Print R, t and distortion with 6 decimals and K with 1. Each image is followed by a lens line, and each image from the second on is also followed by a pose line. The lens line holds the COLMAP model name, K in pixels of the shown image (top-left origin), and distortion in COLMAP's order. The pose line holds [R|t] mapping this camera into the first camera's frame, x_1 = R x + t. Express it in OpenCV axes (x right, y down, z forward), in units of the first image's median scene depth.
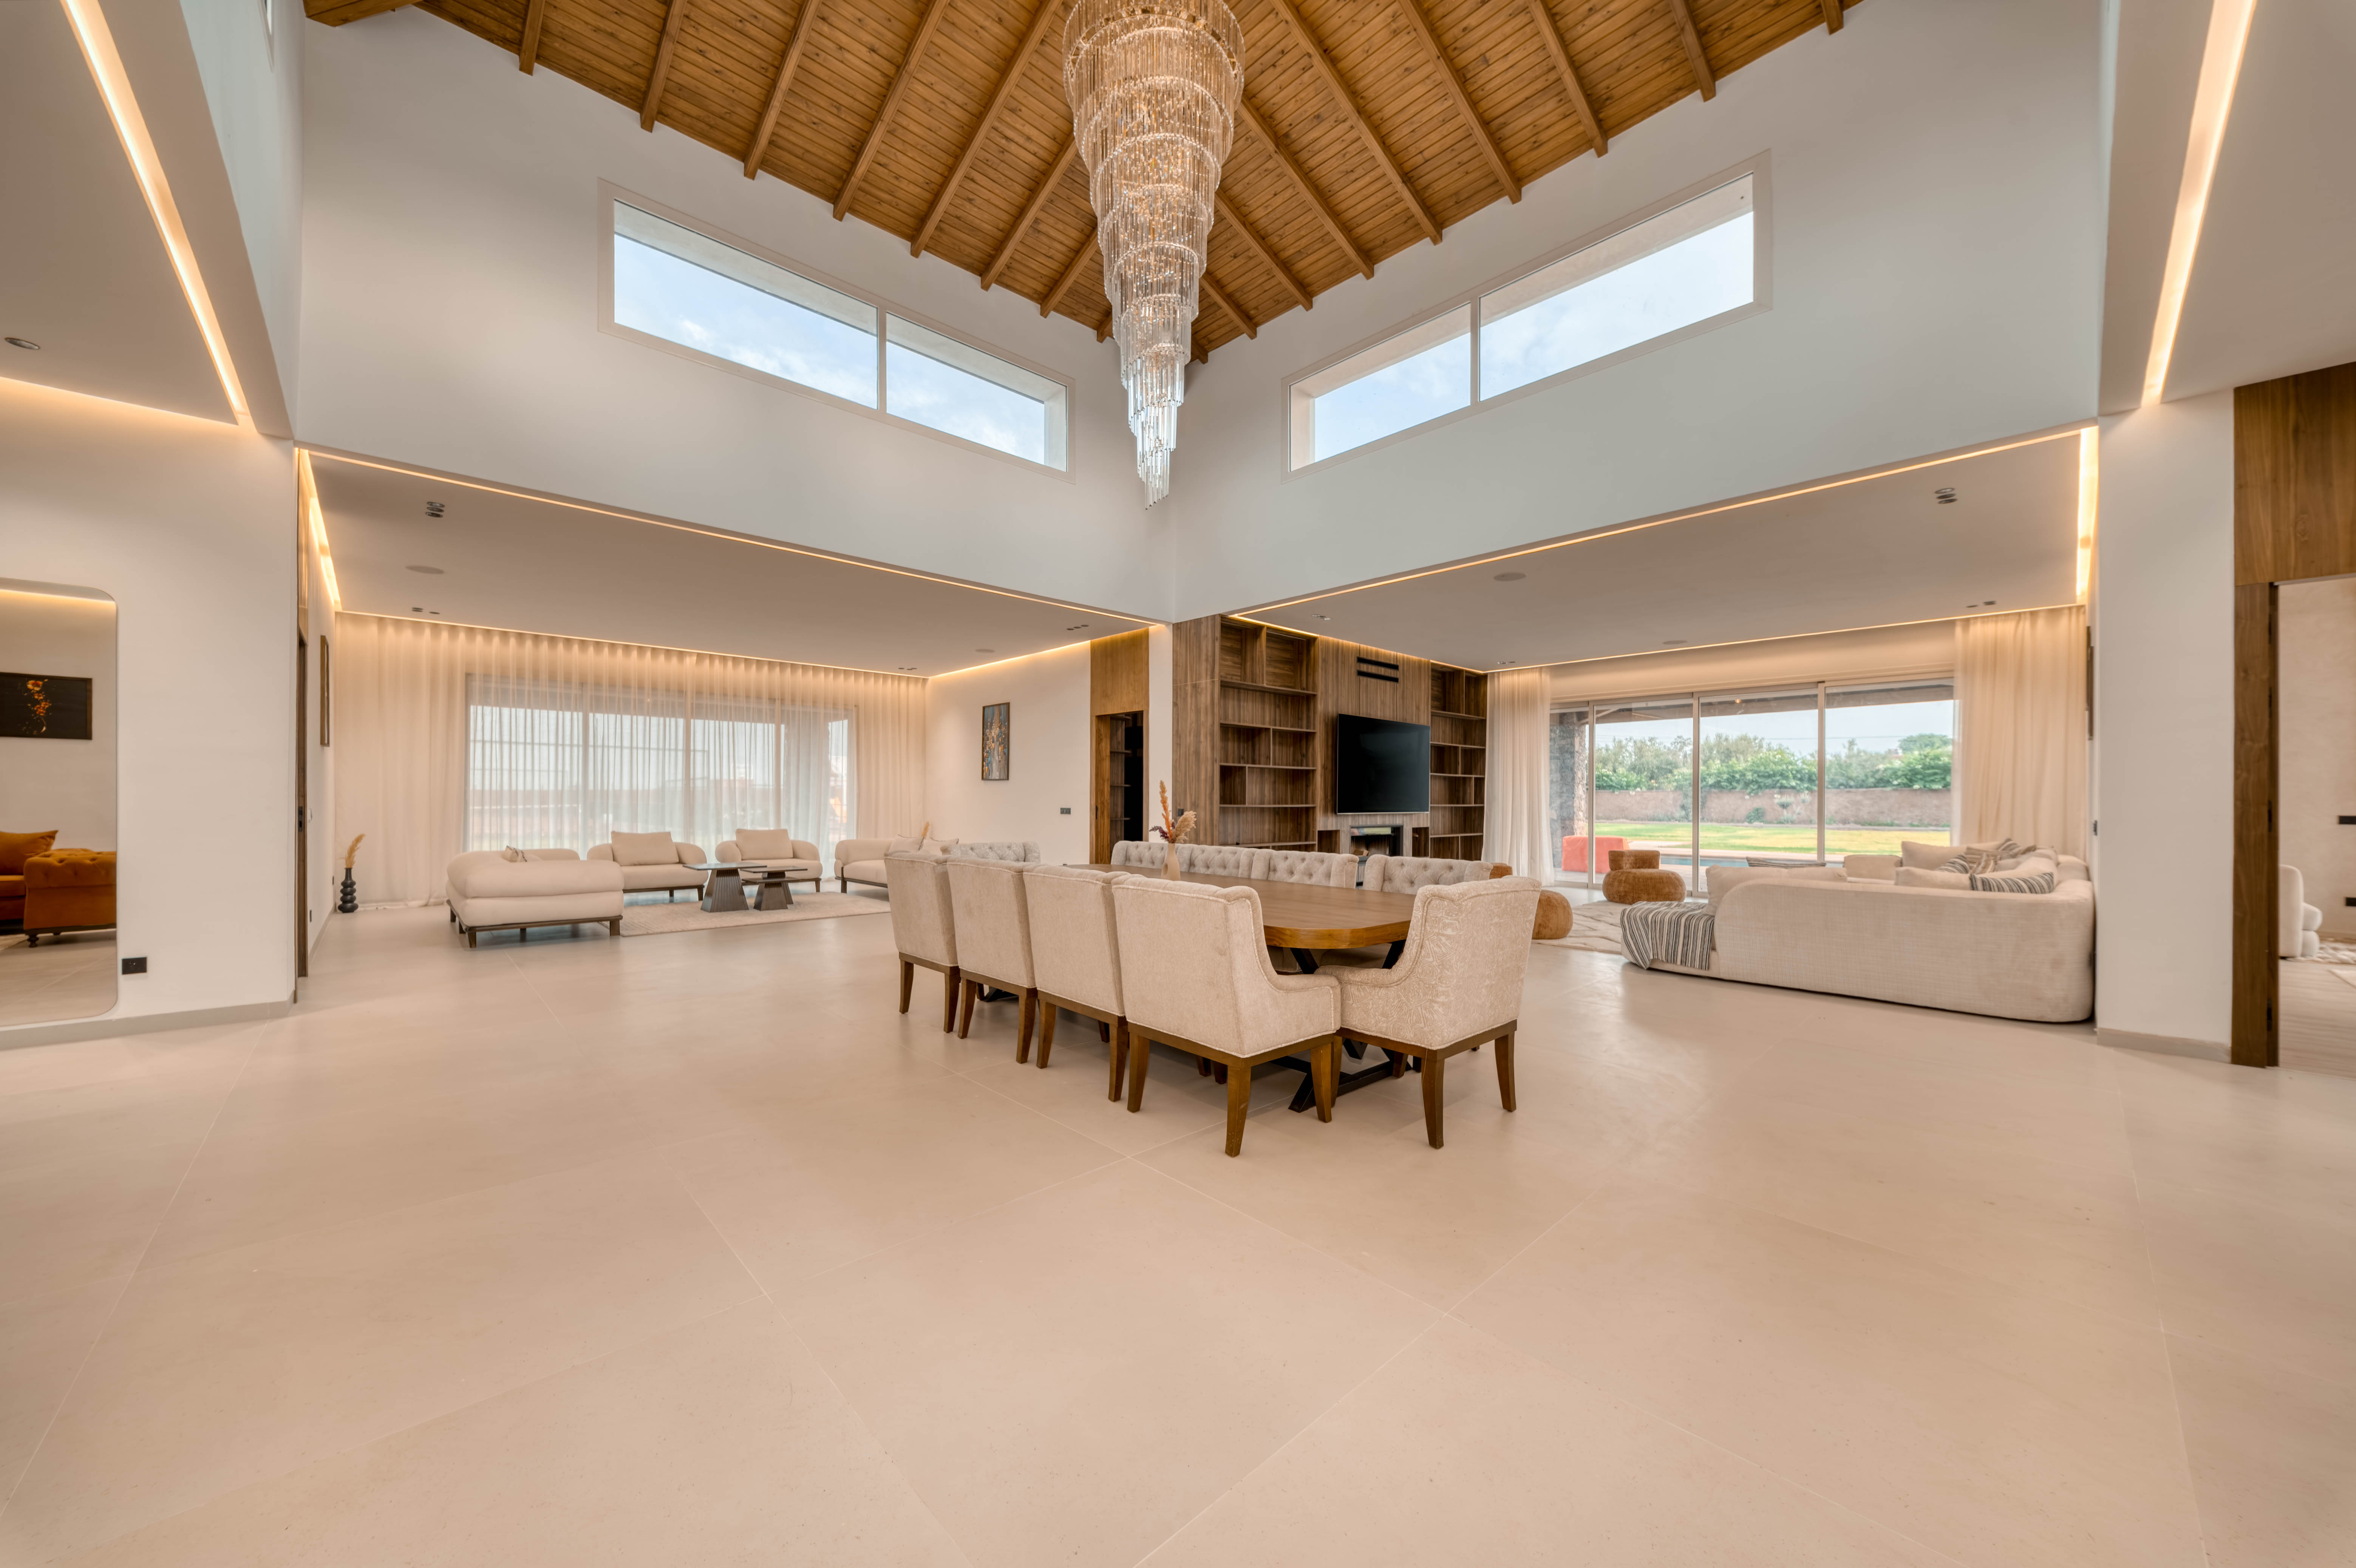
lens RADIAL K [[840.4, 0, 1157.6], [0, 840.4, 819.3], [0, 0, 1]] dist [0.008464, -0.003301]
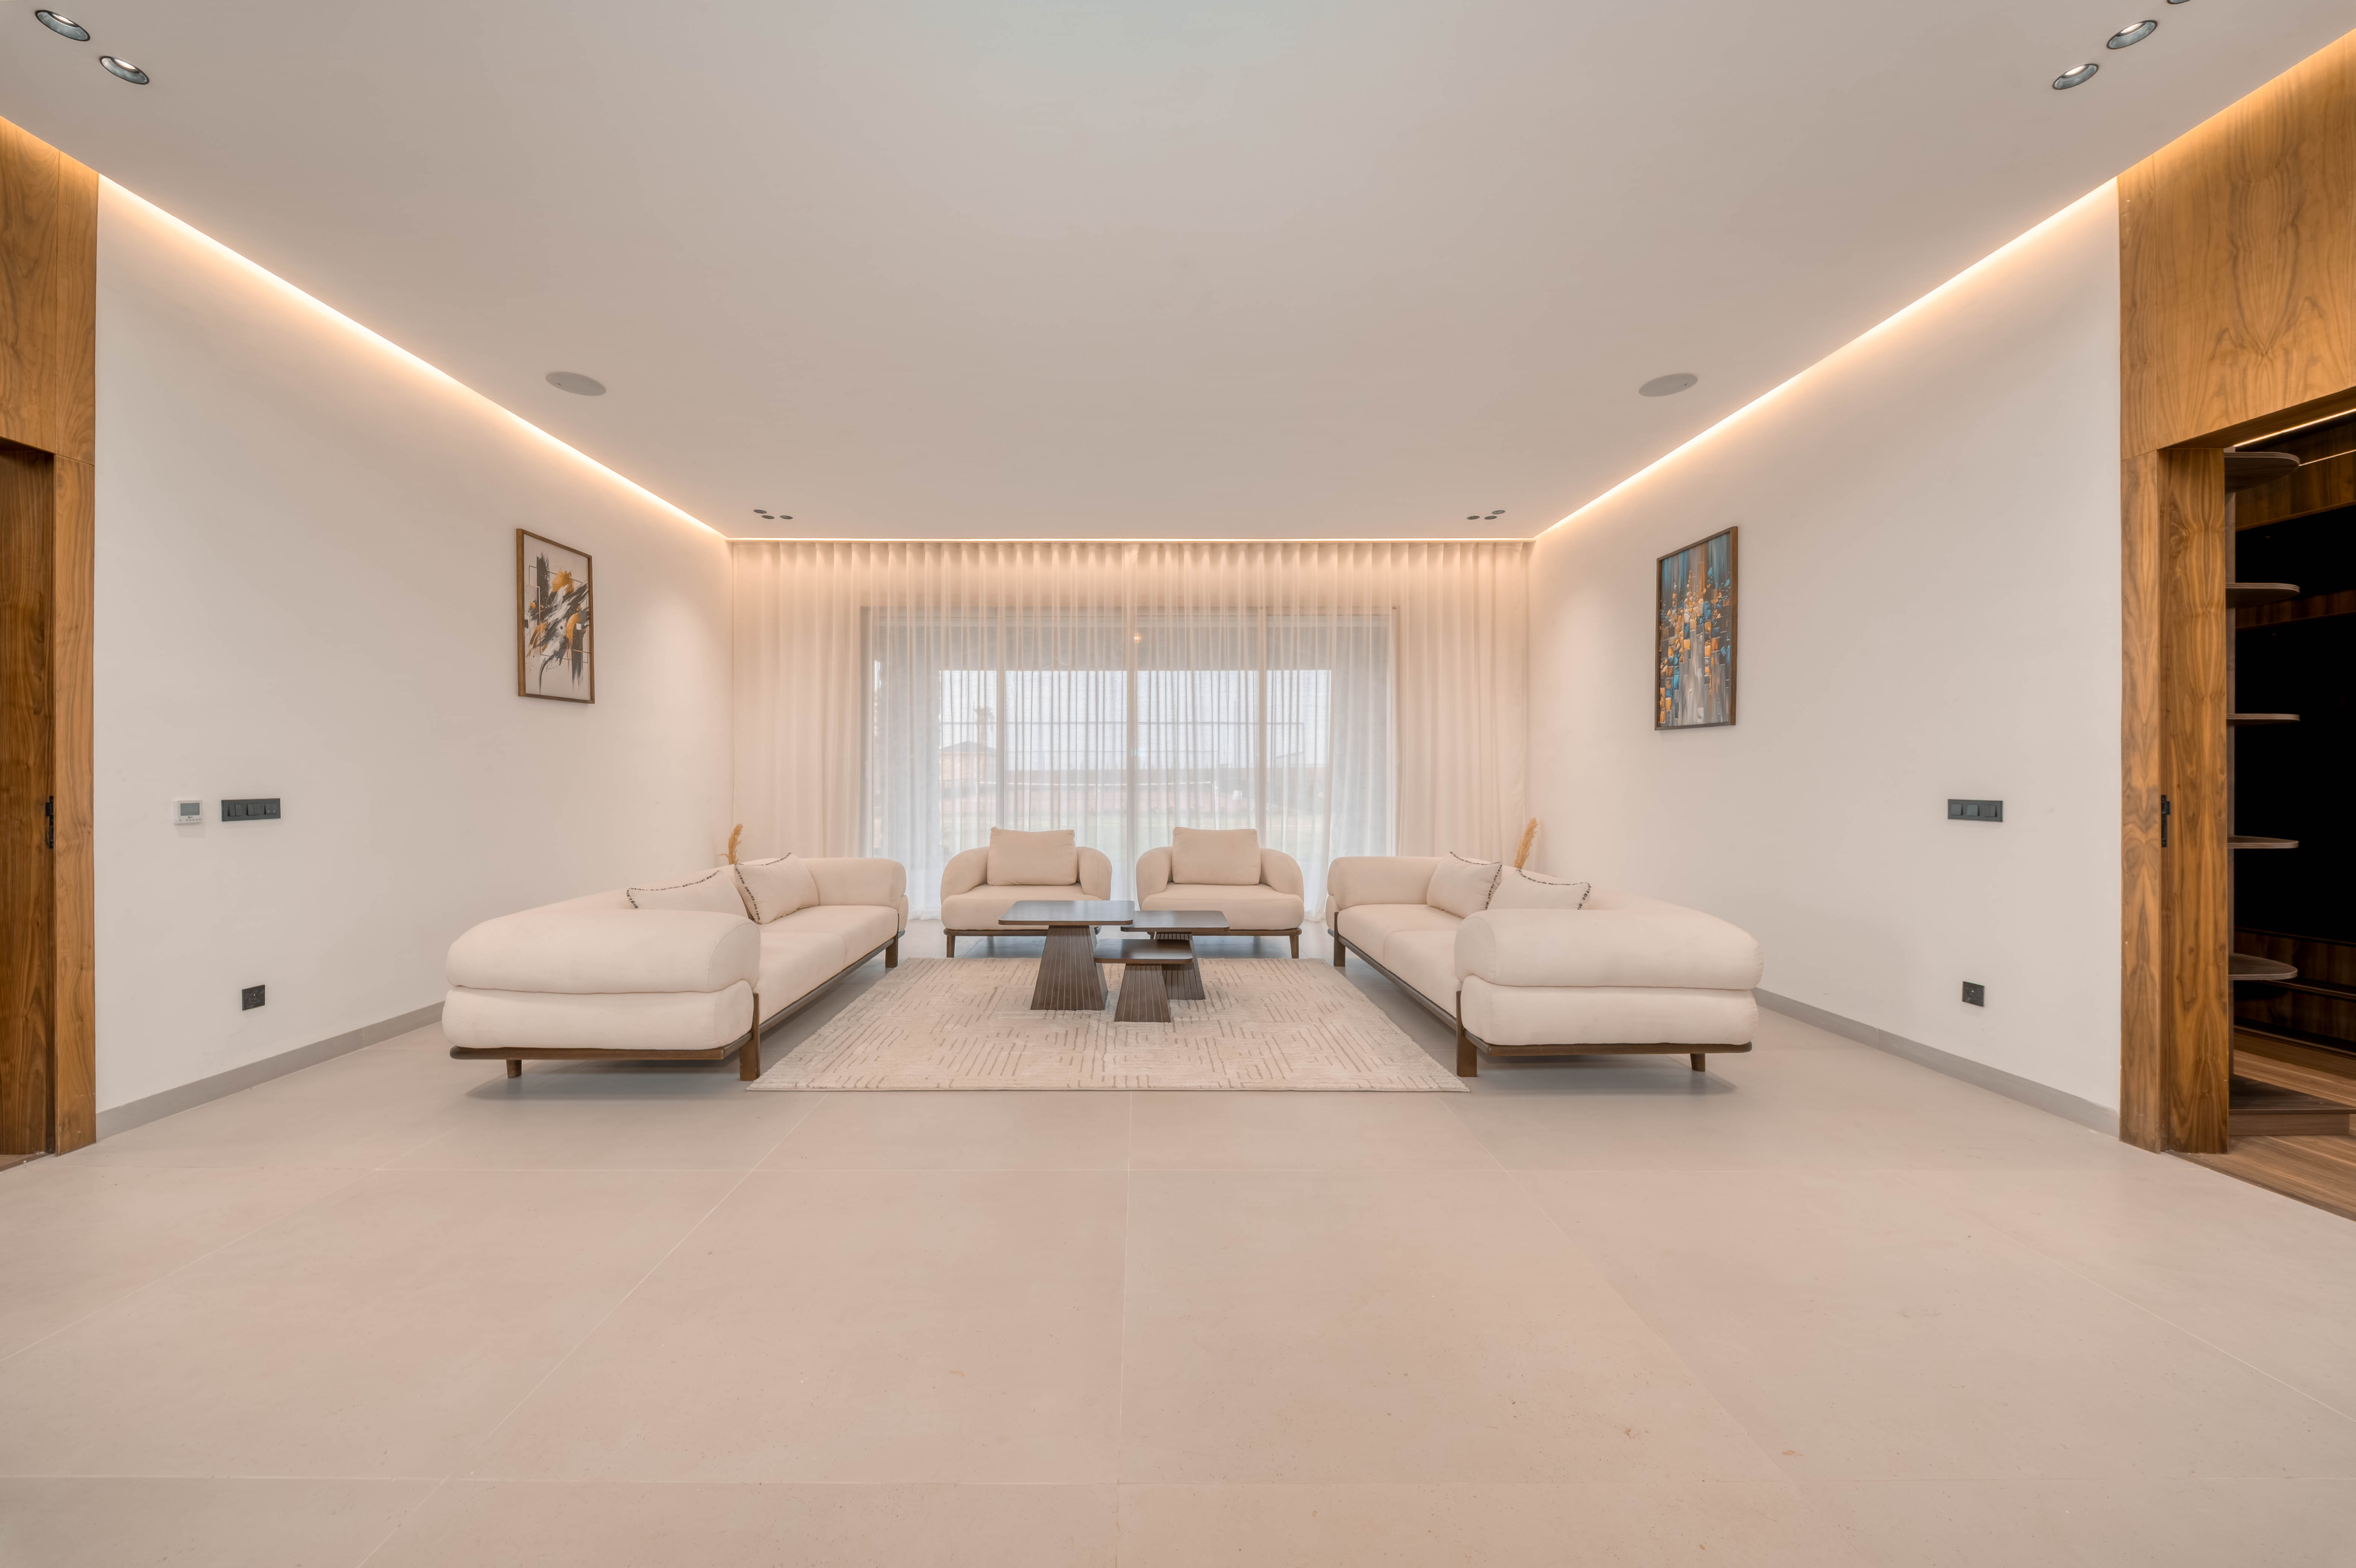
lens RADIAL K [[840.4, 0, 1167.3], [0, 840.4, 784.8], [0, 0, 1]] dist [0.008464, -0.003301]
pose [[0.756947, -0.002545, -0.653471, -0.139666], [-0.010445, 0.999818, -0.015993, -0.010686], [0.653393, 0.018931, 0.756783, 0.613263]]
